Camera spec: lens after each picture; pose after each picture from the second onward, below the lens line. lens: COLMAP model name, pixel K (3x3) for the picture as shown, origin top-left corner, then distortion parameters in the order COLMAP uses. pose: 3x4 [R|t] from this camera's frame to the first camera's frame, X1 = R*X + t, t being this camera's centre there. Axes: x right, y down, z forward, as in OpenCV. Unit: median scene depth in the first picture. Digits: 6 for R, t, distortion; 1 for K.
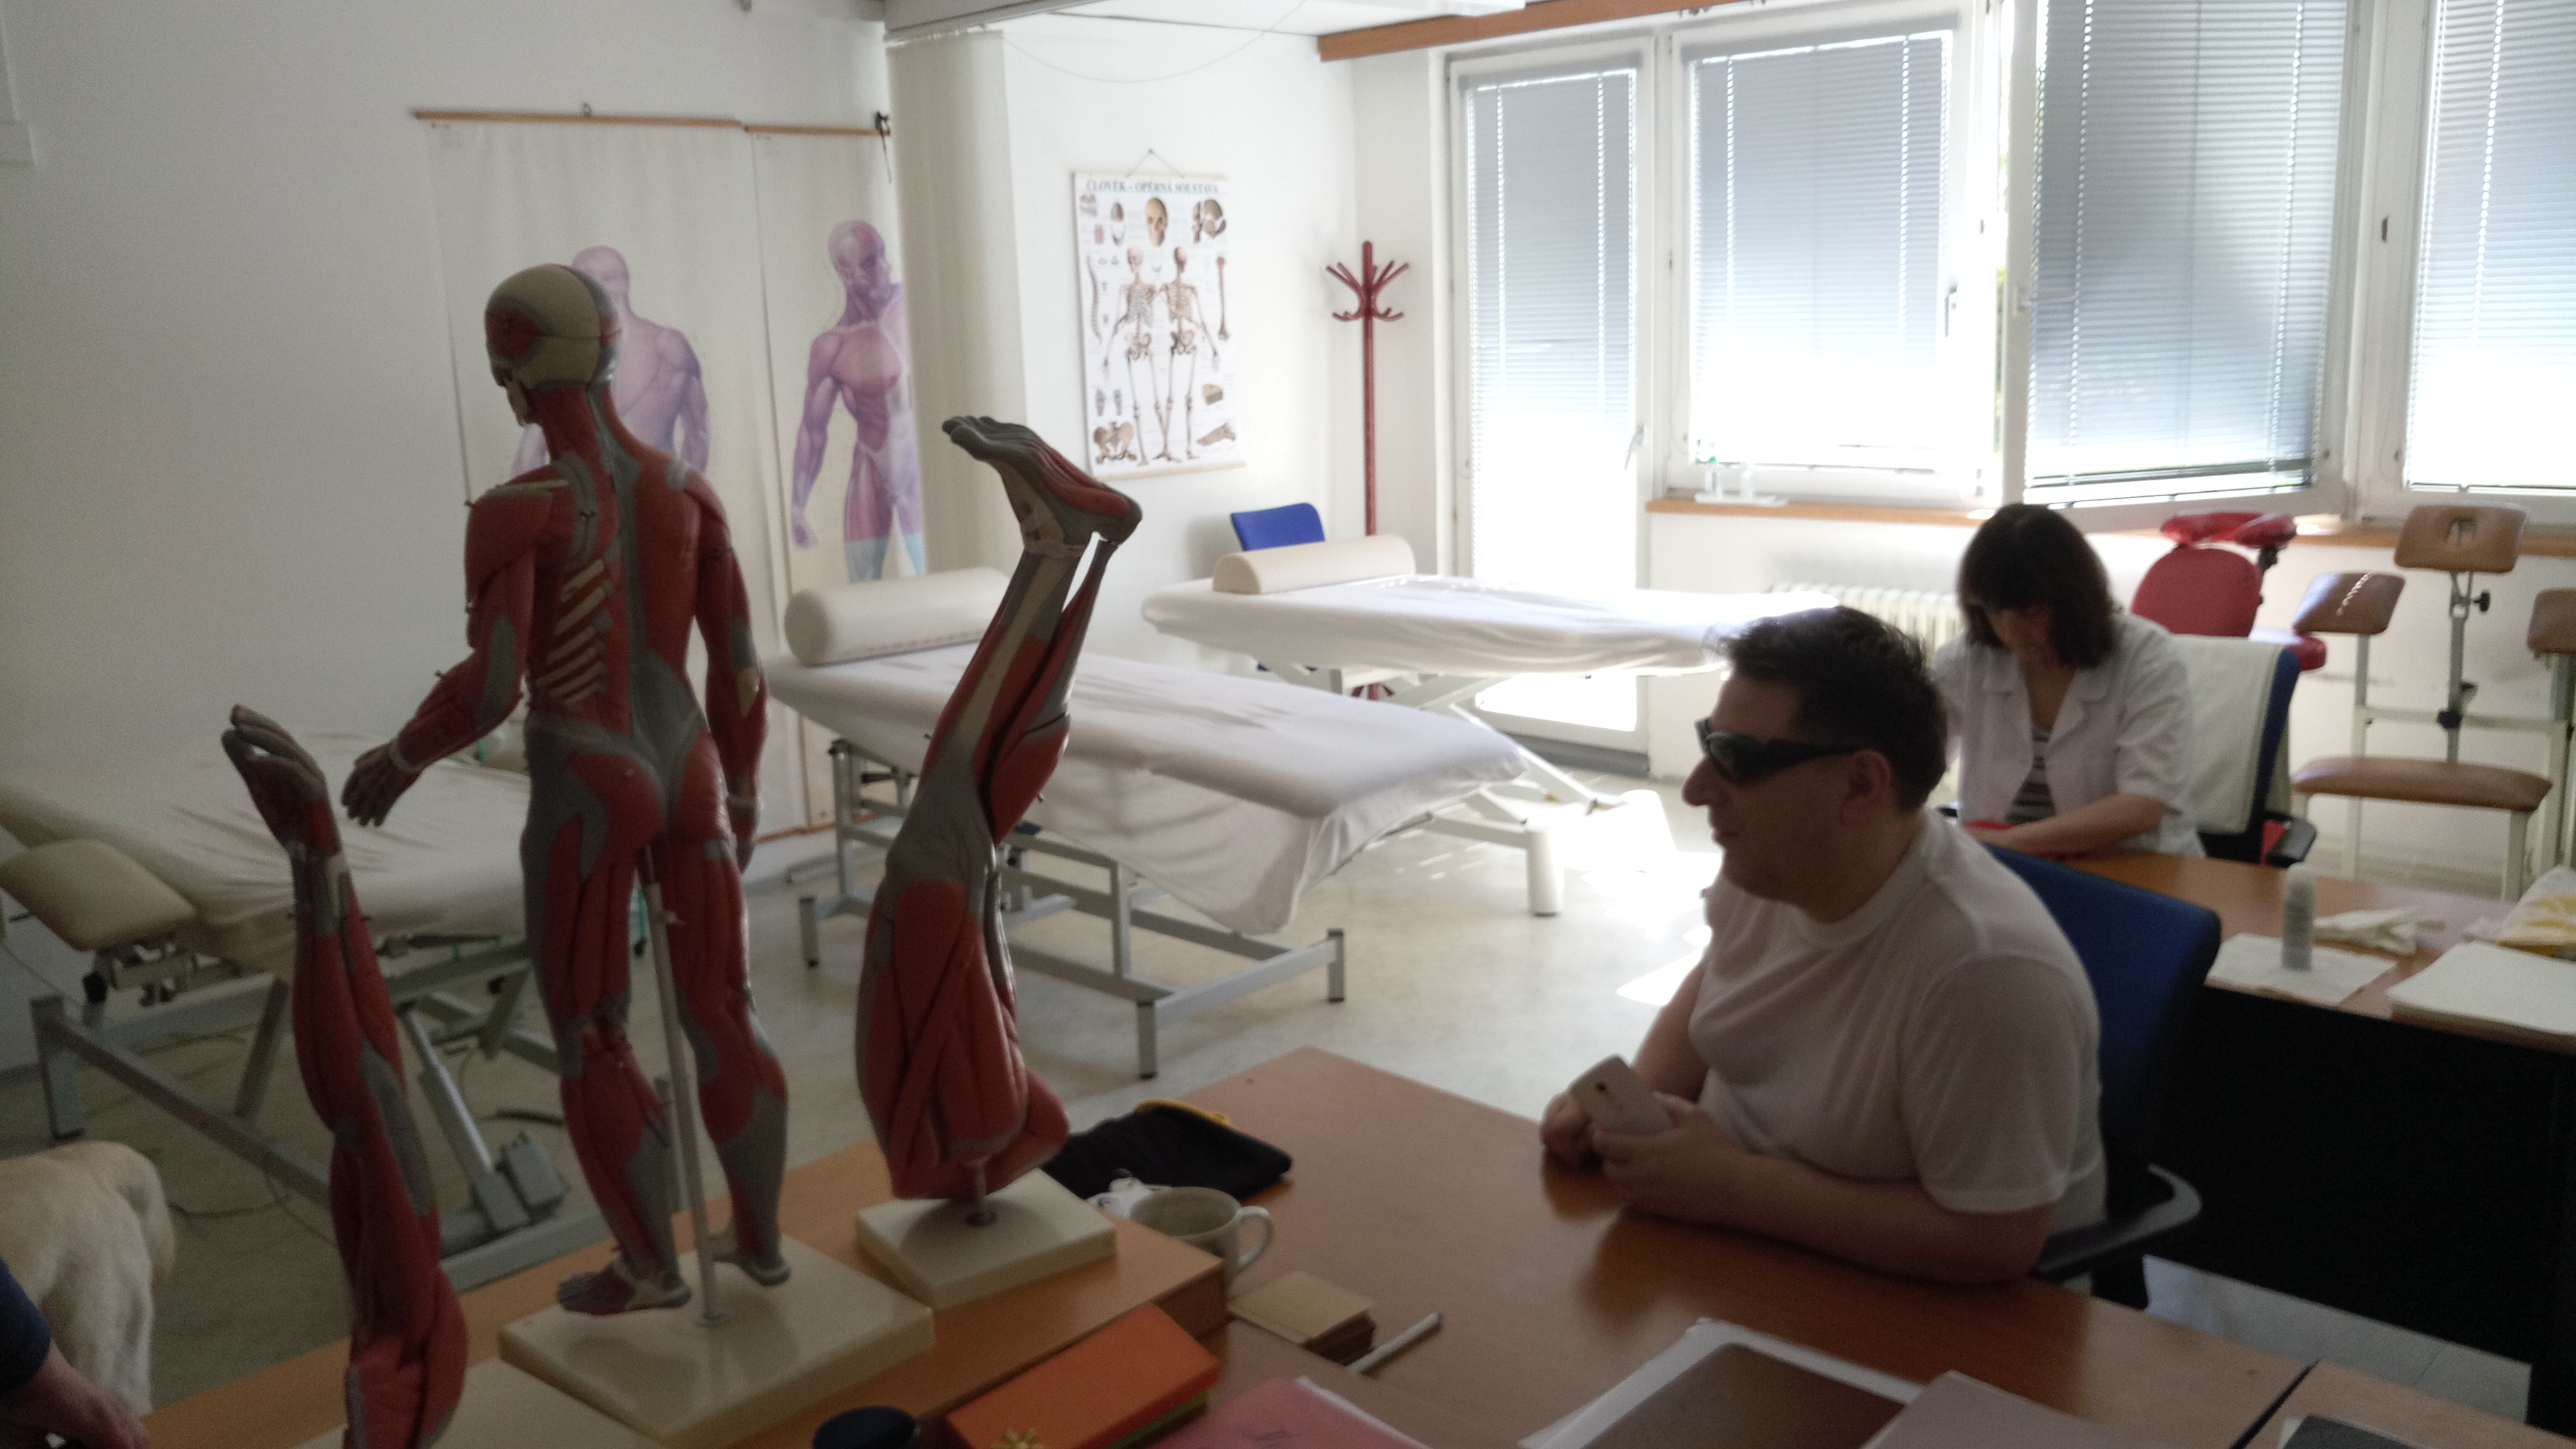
lens RADIAL K [[2059.0, 0, 1288.0], [0, 2059.0, 724.5], [0, 0, 1]] dist [-0.003440, -0.003893]
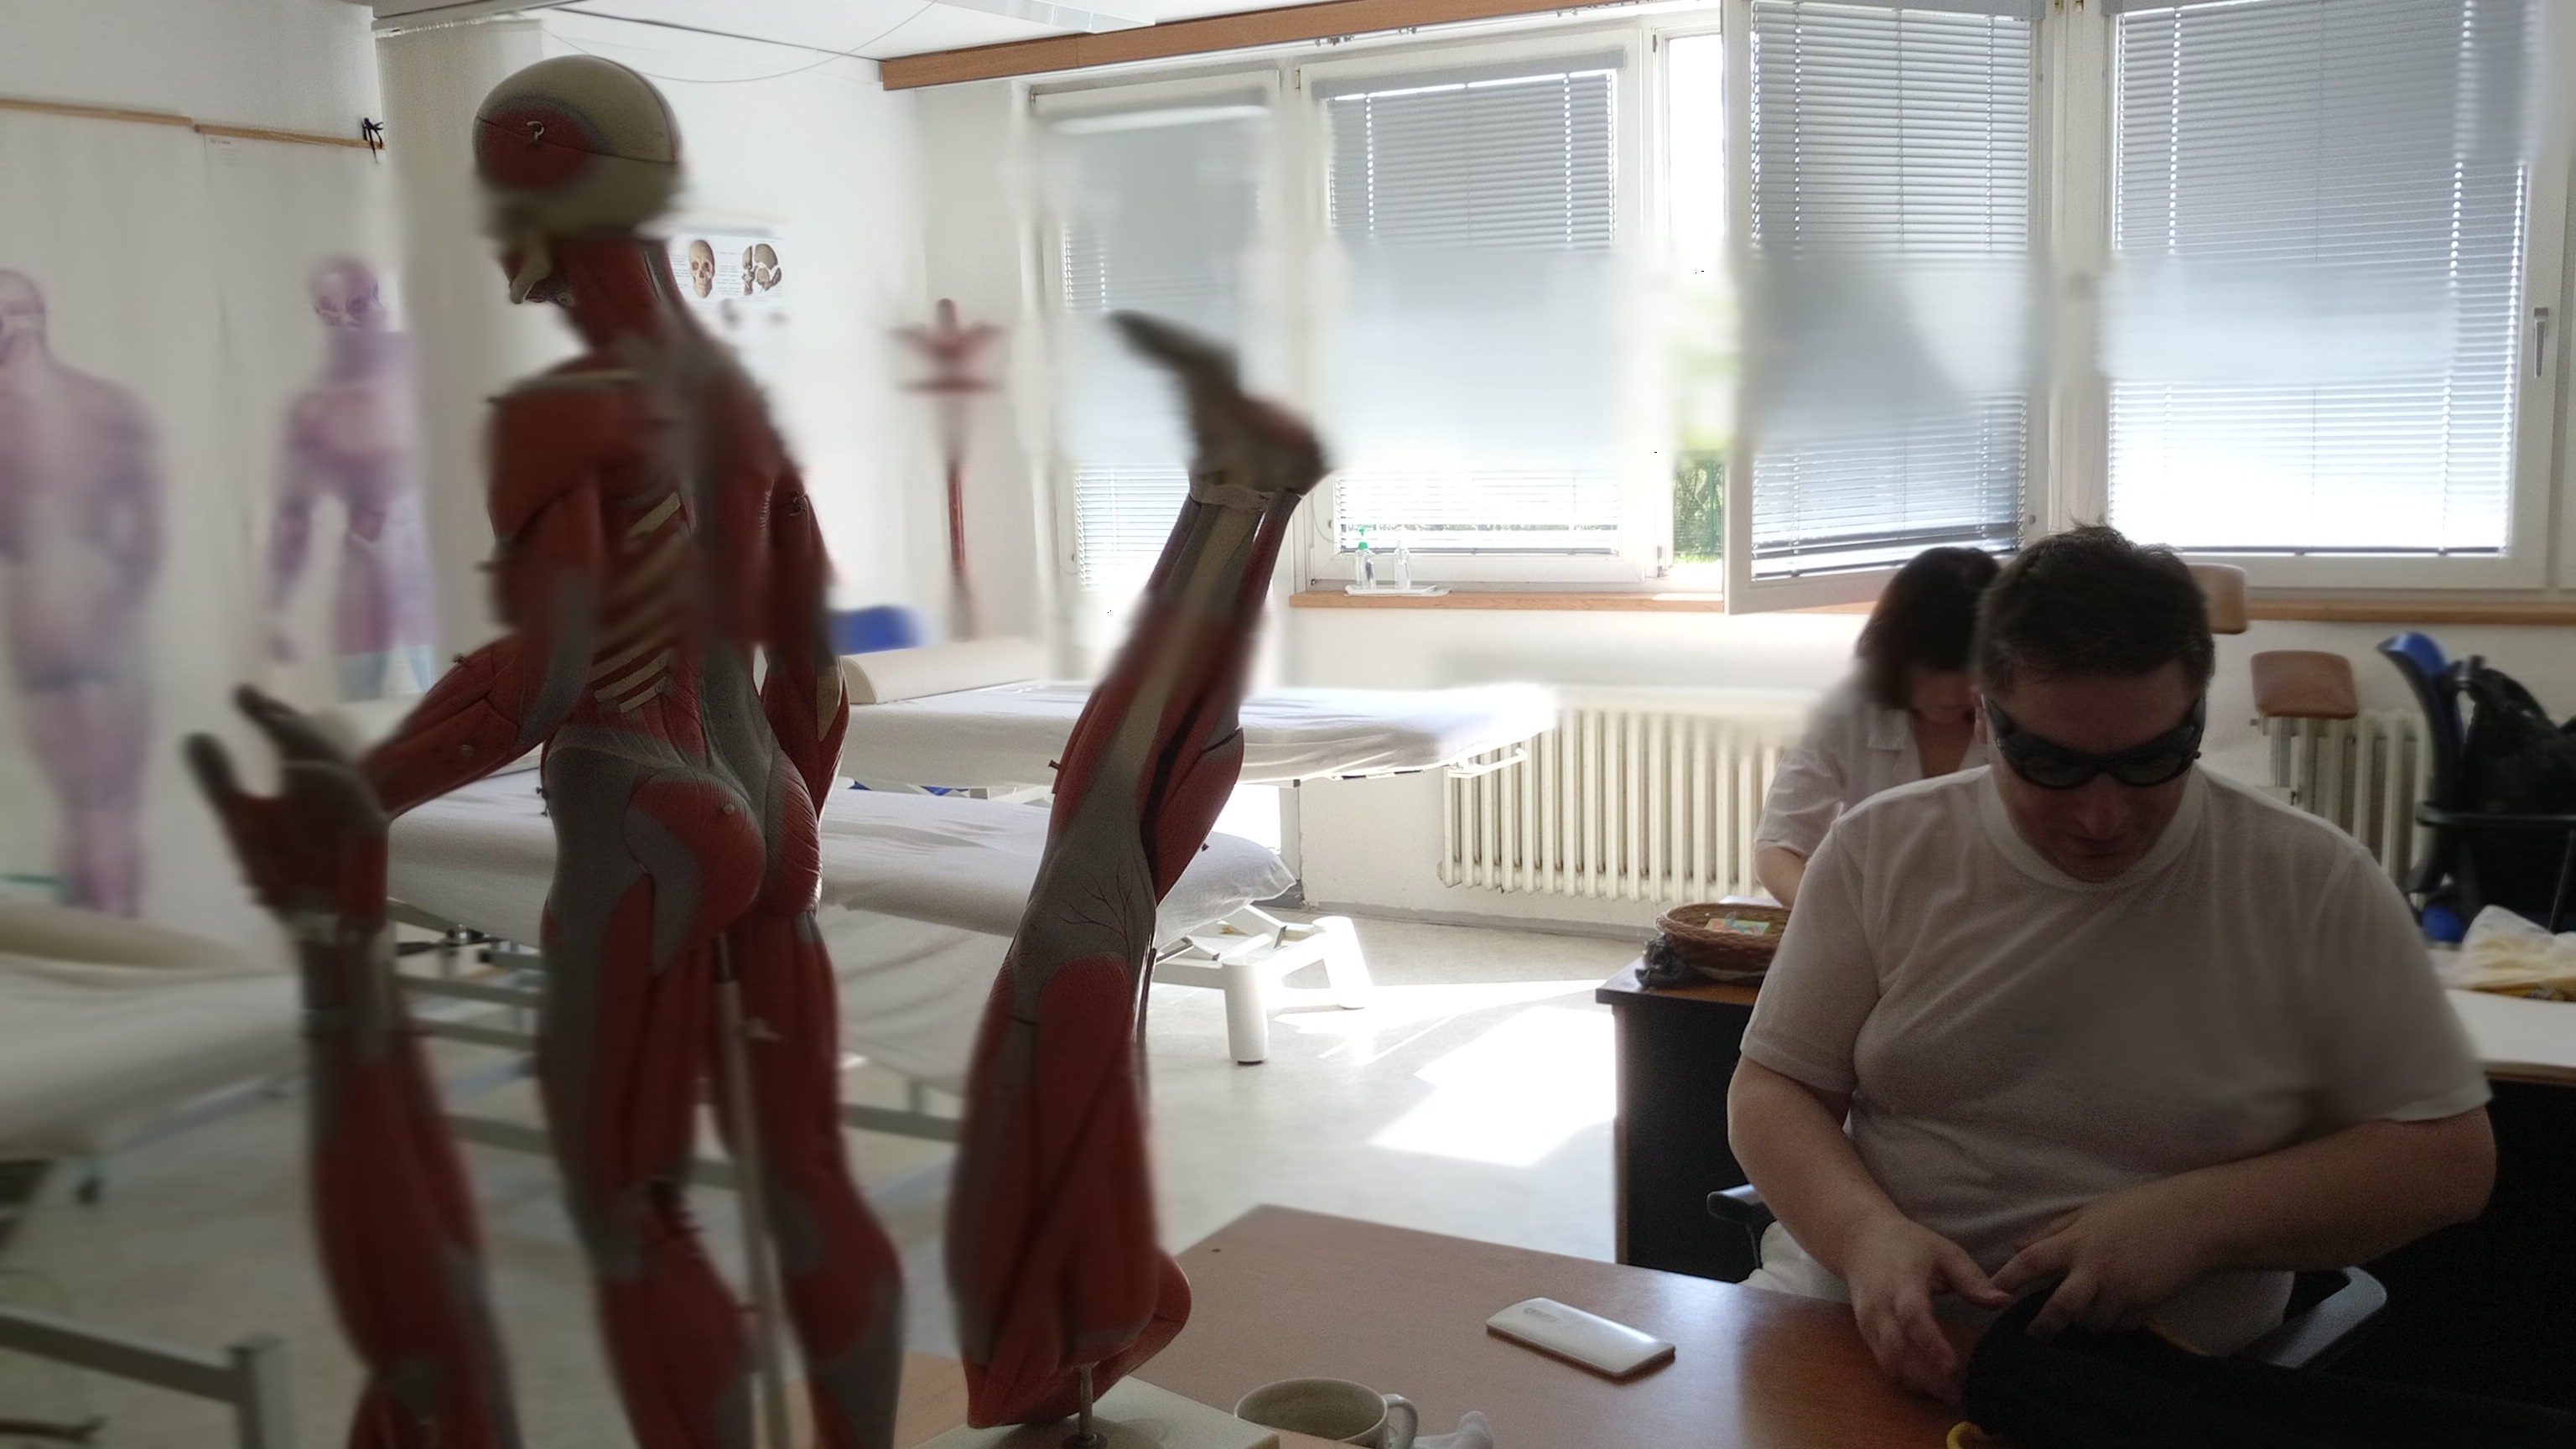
lens RADIAL K [[2309.2, 0, 1283.5], [0, 2309.2, 798.6], [0, 0, 1]] dist [-0.086669, 0.193016]
pose [[0.967222, -0.038662, 0.250974, -0.090783], [0.048672, 0.998243, -0.033801, 0.014704], [-0.249226, 0.044909, 0.967404, 0.063796]]
